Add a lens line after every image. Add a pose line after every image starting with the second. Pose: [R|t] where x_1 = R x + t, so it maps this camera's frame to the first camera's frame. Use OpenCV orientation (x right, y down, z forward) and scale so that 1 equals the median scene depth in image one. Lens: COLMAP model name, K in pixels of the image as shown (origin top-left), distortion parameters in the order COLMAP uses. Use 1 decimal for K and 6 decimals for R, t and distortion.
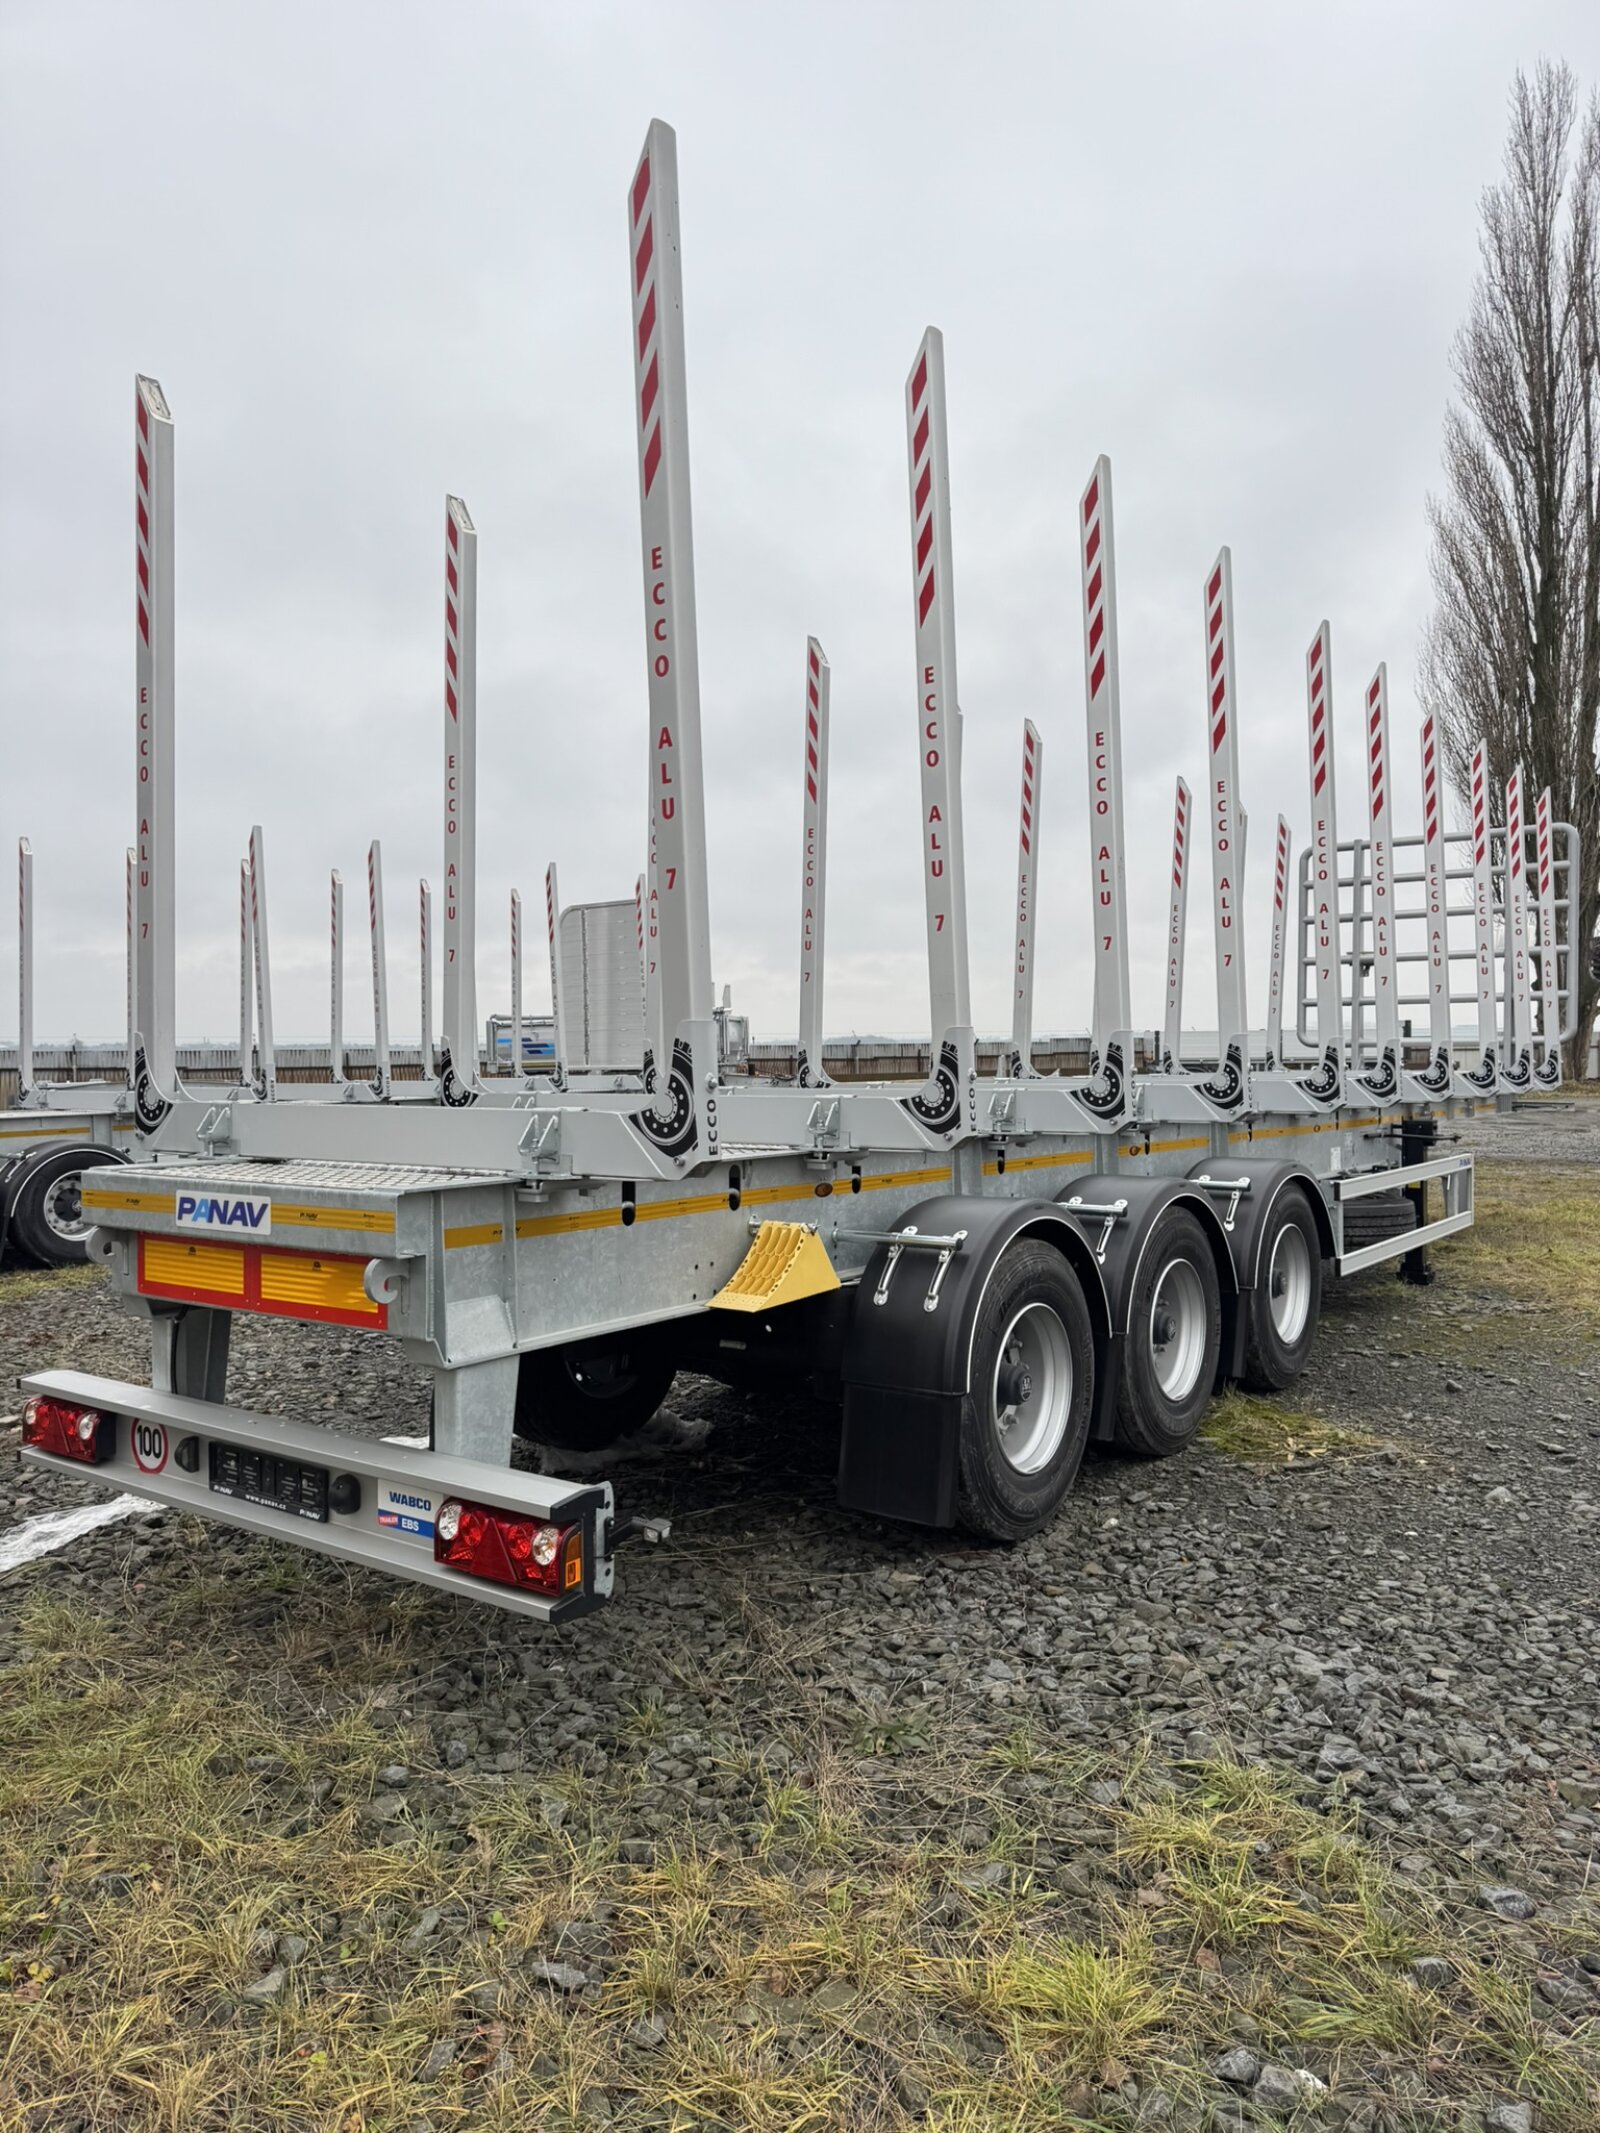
lens RADIAL K [[1492.2, 0, 804.8], [0, 1492.2, 1063.9], [0, 0, 1]] dist [0.073723, -0.067950]
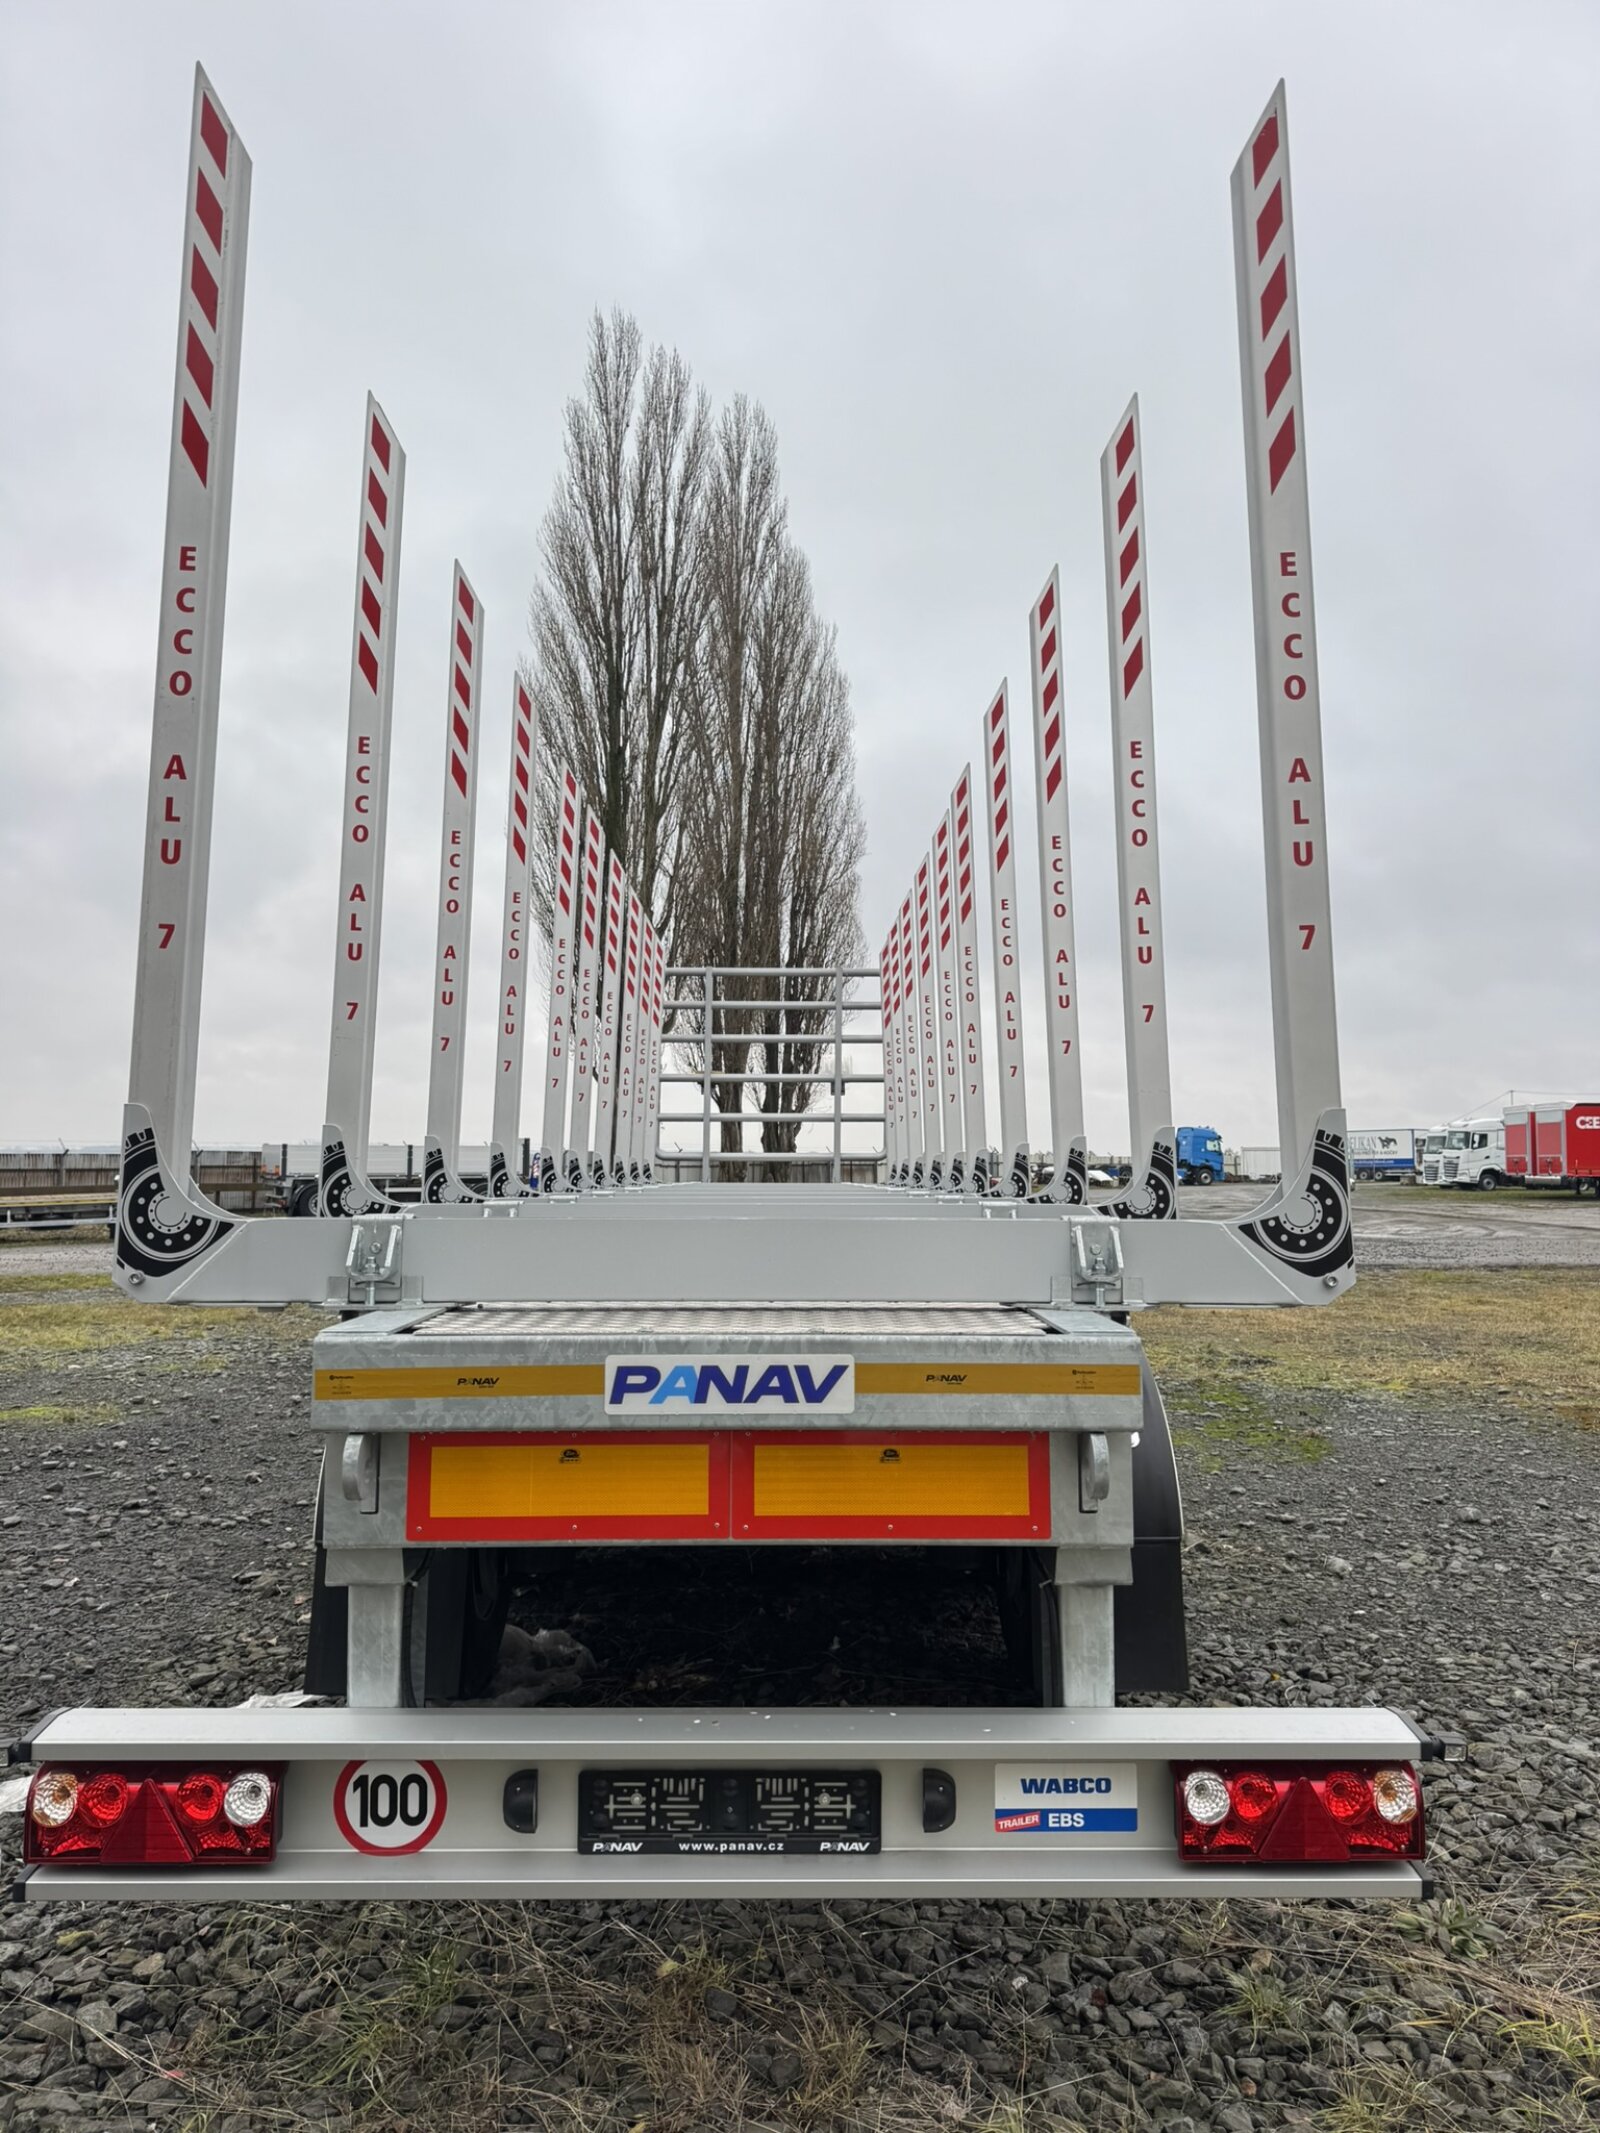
lens RADIAL K [[1492.2, 0, 804.8], [0, 1492.2, 1063.9], [0, 0, 1]] dist [0.073723, -0.067950]
pose [[0.799161, 0.050116, 0.599024, -0.730367], [-0.003149, 0.996854, -0.079199, 0.012270], [-0.601109, 0.061407, 0.796805, 0.452065]]
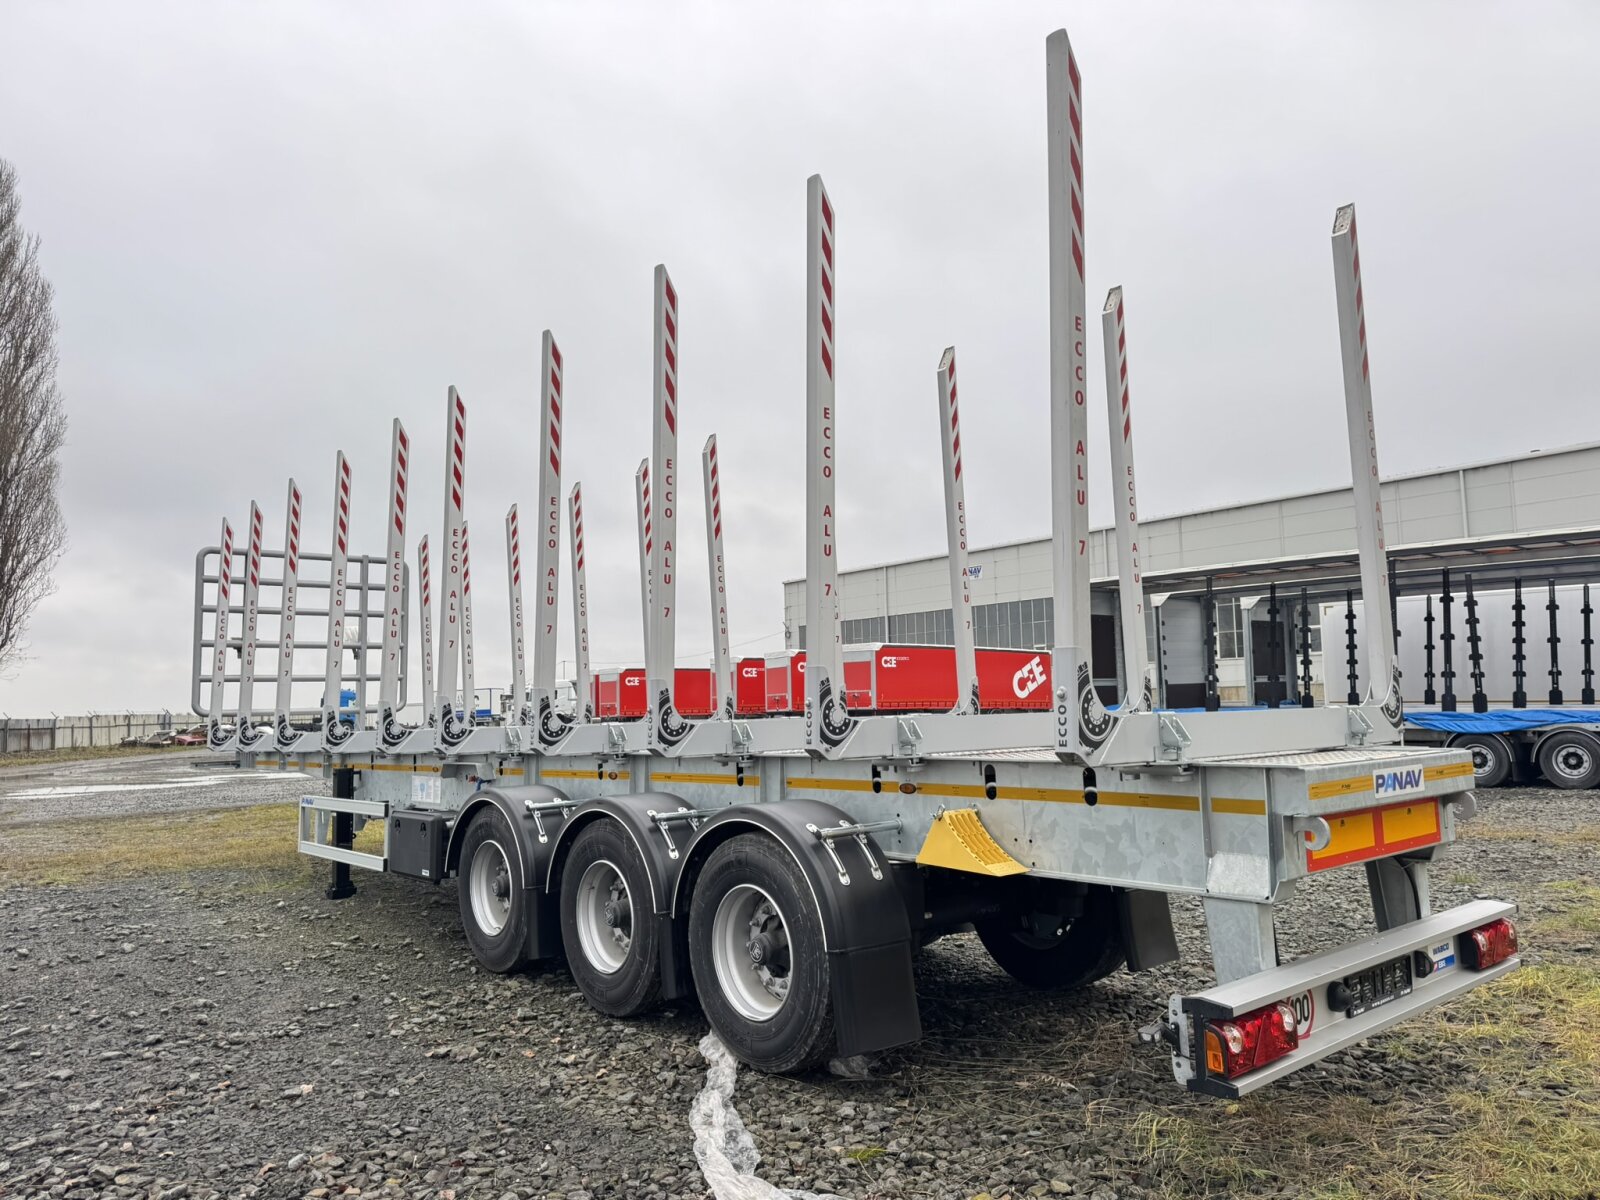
lens RADIAL K [[1119.3, 0, 800.0], [0, 1119.3, 600.0], [0, 0, 1]] dist [0.073723, -0.067950]
pose [[0.227248, 0.093915, 0.969298, -1.477908], [0.035243, 0.993894, -0.104561, 0.023753], [-0.973199, 0.057922, 0.222551, 1.254134]]
